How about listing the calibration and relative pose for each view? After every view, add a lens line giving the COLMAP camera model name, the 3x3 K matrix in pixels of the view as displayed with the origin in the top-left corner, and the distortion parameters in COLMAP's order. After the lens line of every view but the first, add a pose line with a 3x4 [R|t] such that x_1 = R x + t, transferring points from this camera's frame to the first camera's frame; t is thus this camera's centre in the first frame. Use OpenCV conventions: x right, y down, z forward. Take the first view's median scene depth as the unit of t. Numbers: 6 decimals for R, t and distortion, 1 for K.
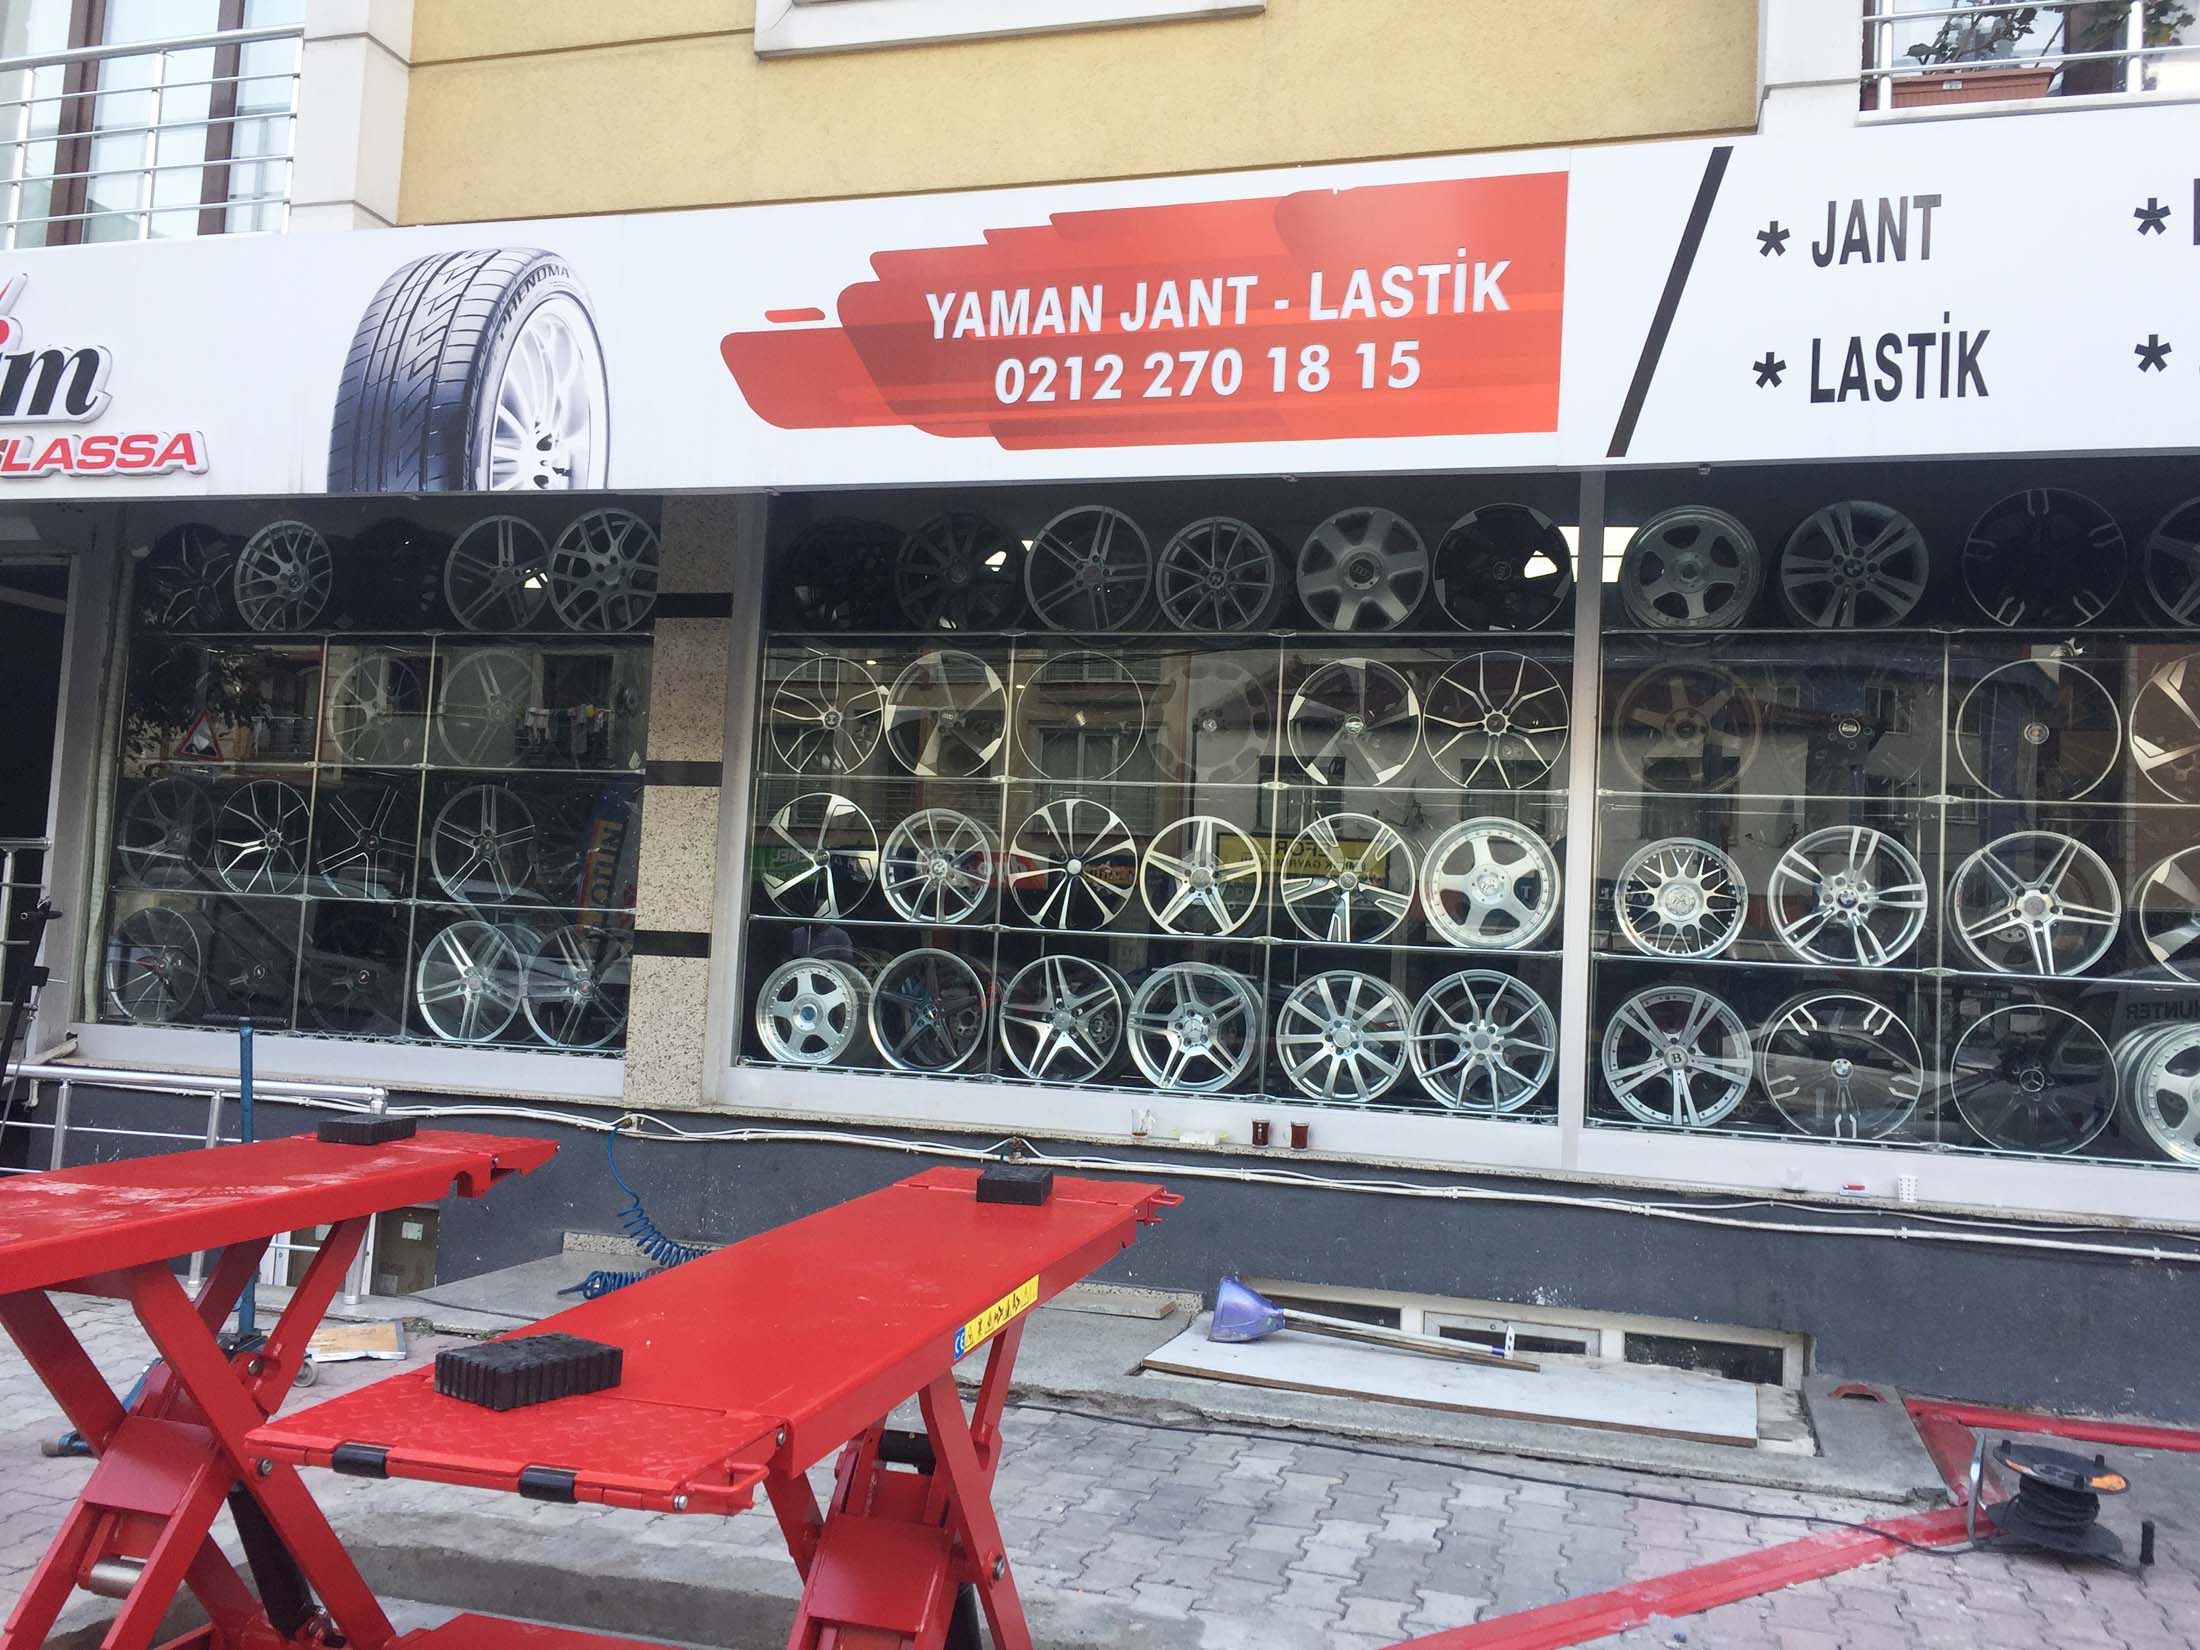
lens RADIAL K [[1921.3, 0, 1043.0], [0, 1921.3, 825.1], [0, 0, 1]] dist [0.084717, -0.087619]
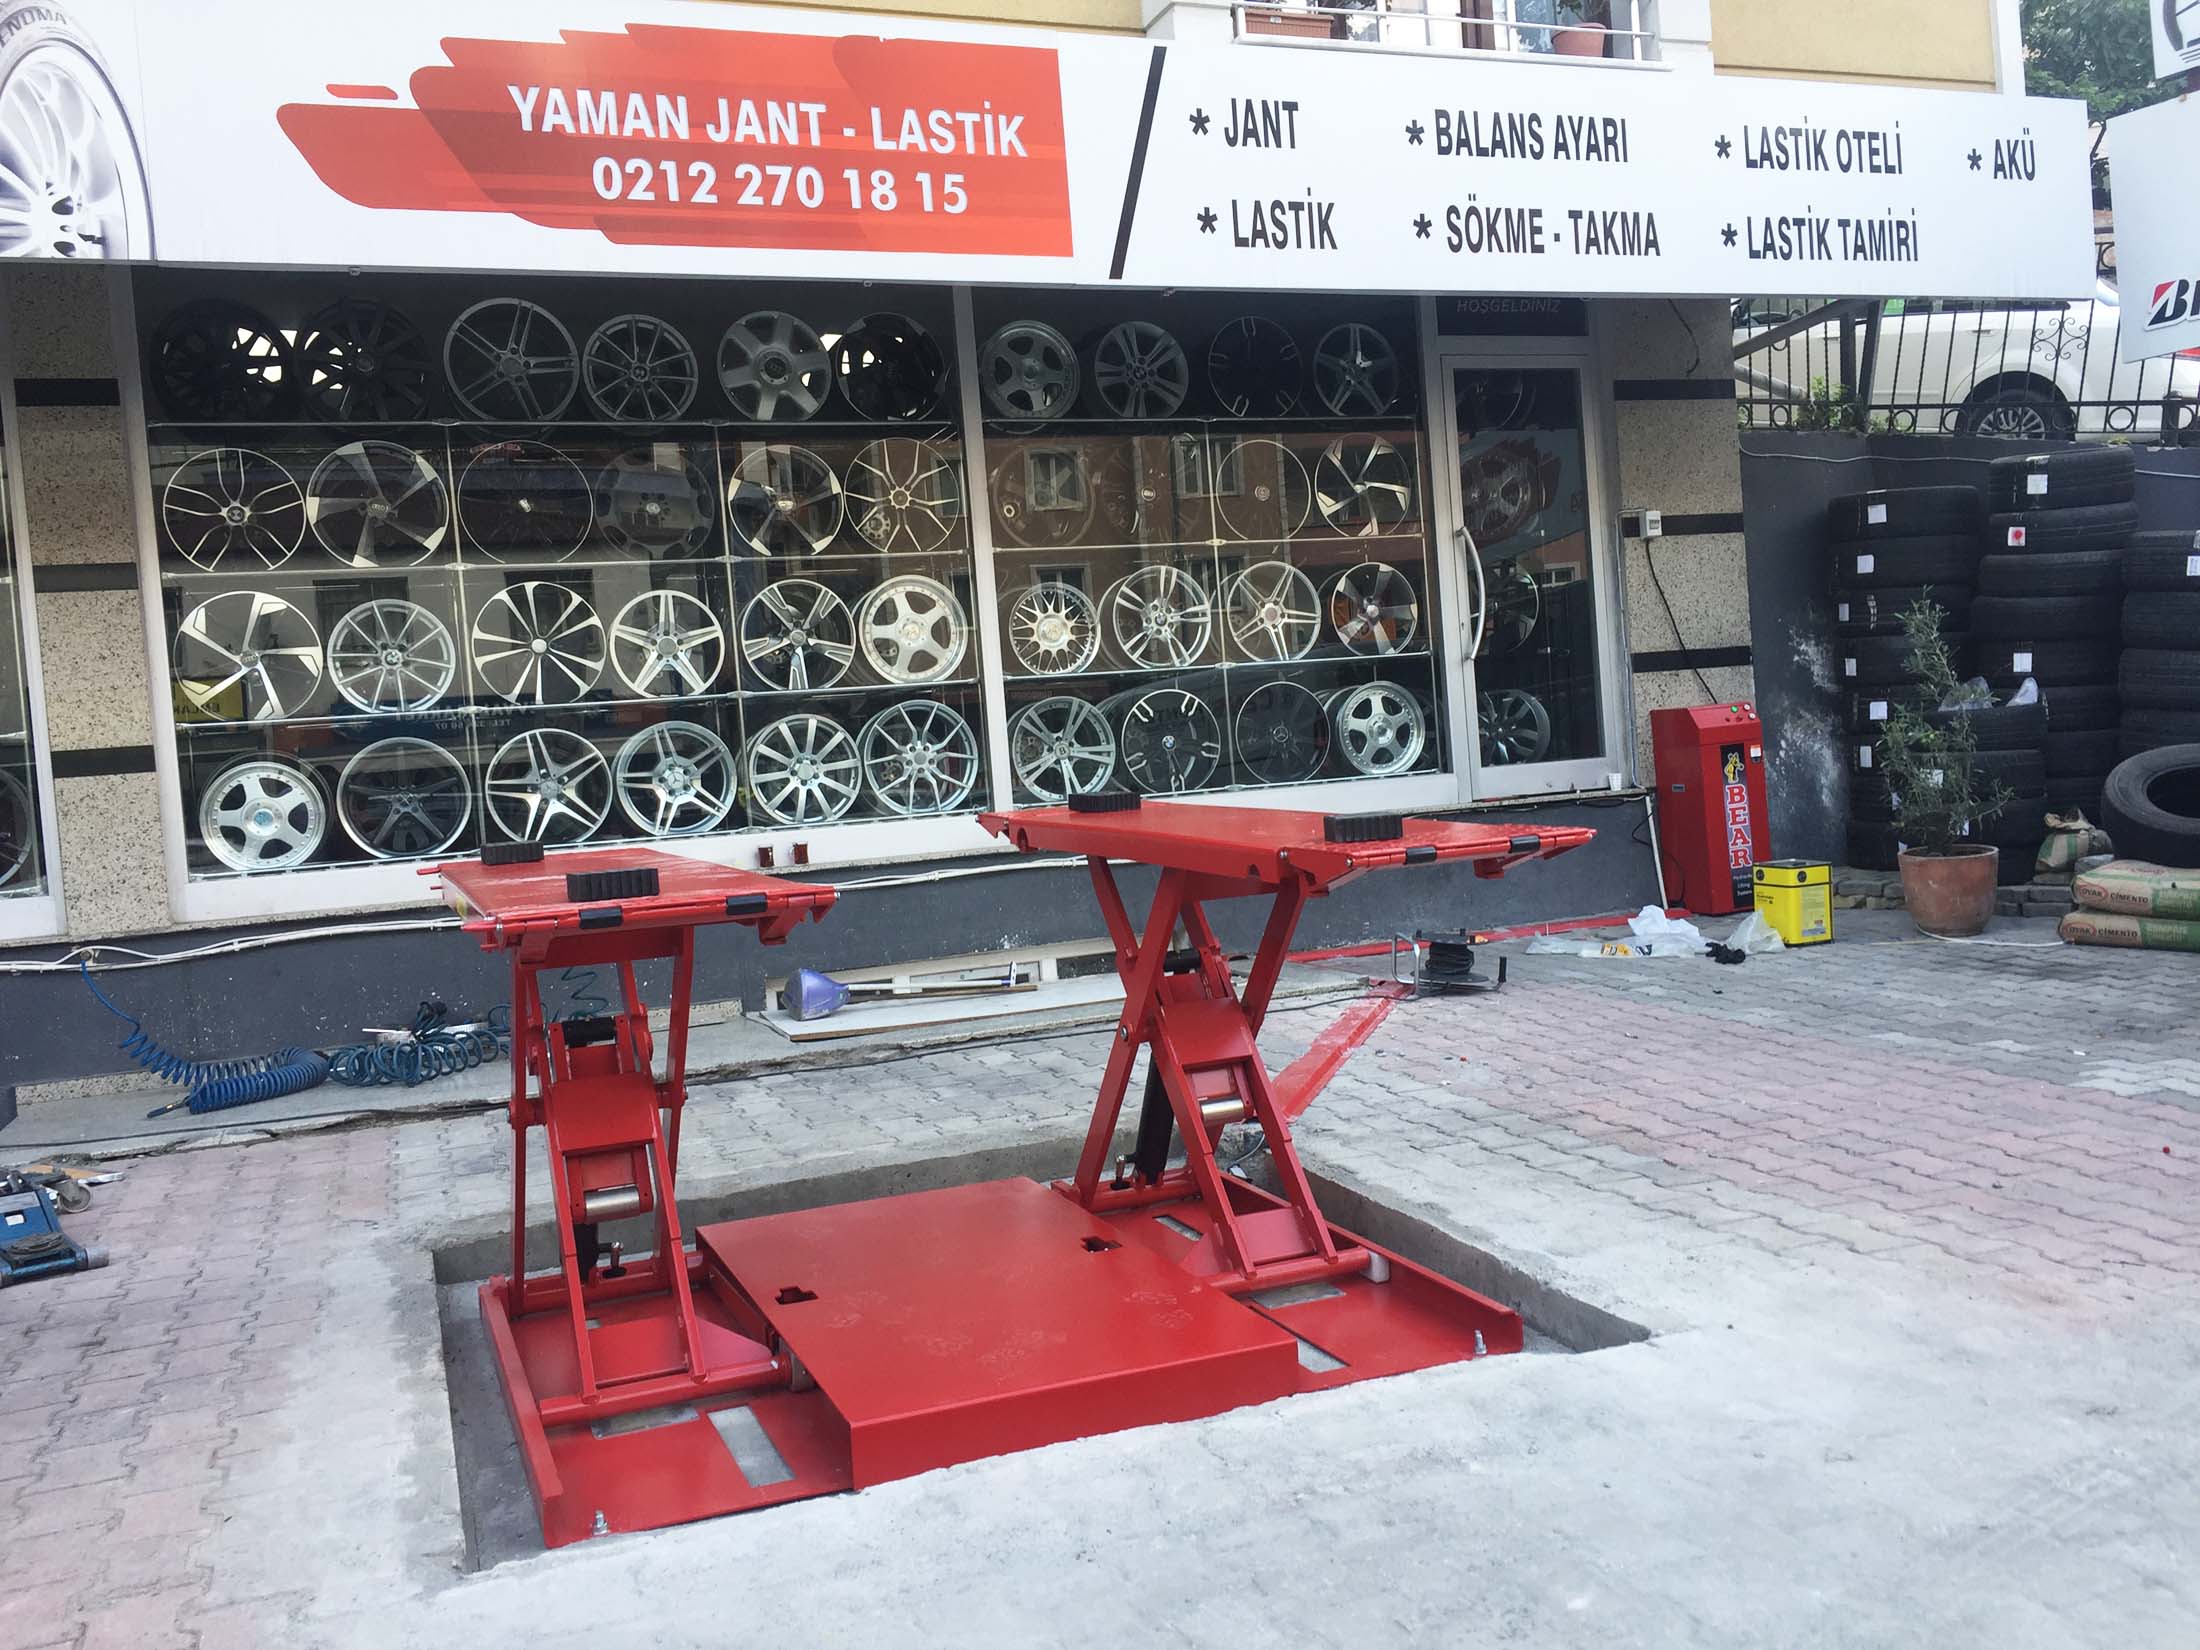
lens RADIAL K [[1892.1, 0, 1100.0], [0, 1892.1, 825.0], [0, 0, 1]] dist [0.085329, -0.113058]
pose [[0.786805, -0.129264, 0.603513, -0.427481], [0.073308, 0.990473, 0.116573, 0.021552], [-0.612832, -0.047478, 0.788786, -0.031963]]
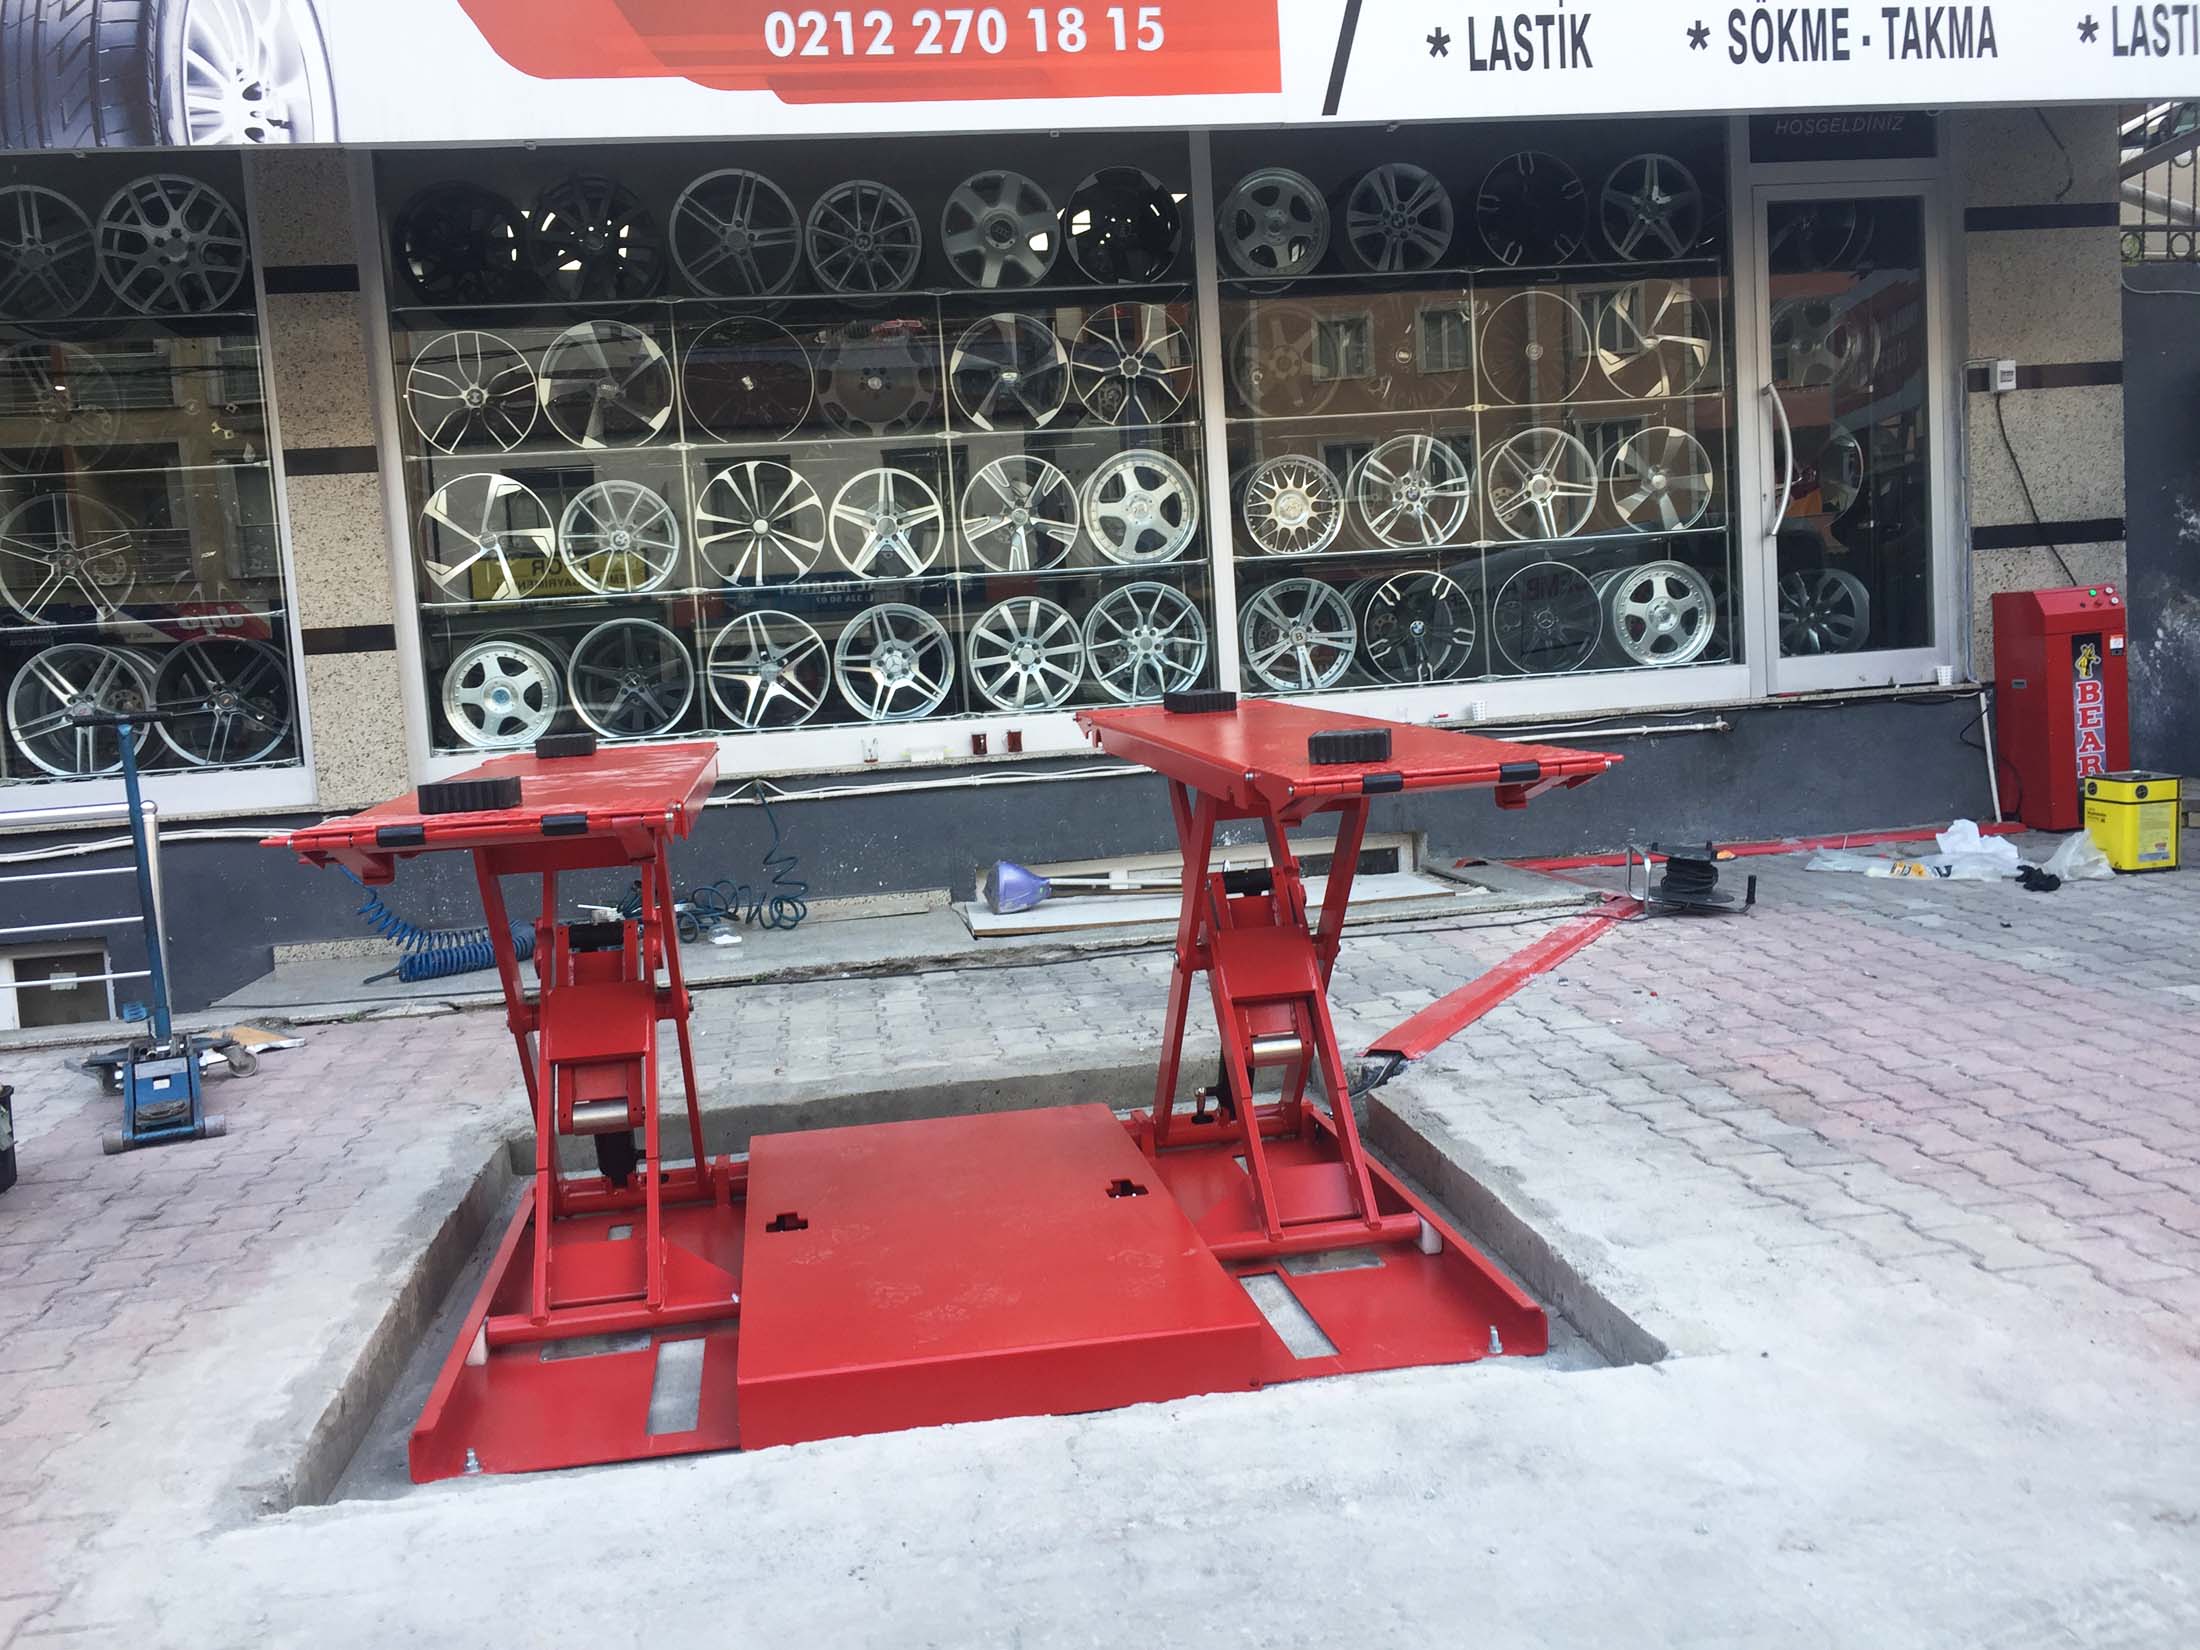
lens RADIAL K [[1906.3, 0, 1084.7], [0, 1906.3, 823.5], [0, 0, 1]] dist [0.083826, -0.114796]
pose [[0.898985, -0.142388, 0.414188, -0.310604], [0.080657, 0.983327, 0.162981, 0.027480], [-0.430489, -0.113110, 0.895481, -0.042874]]
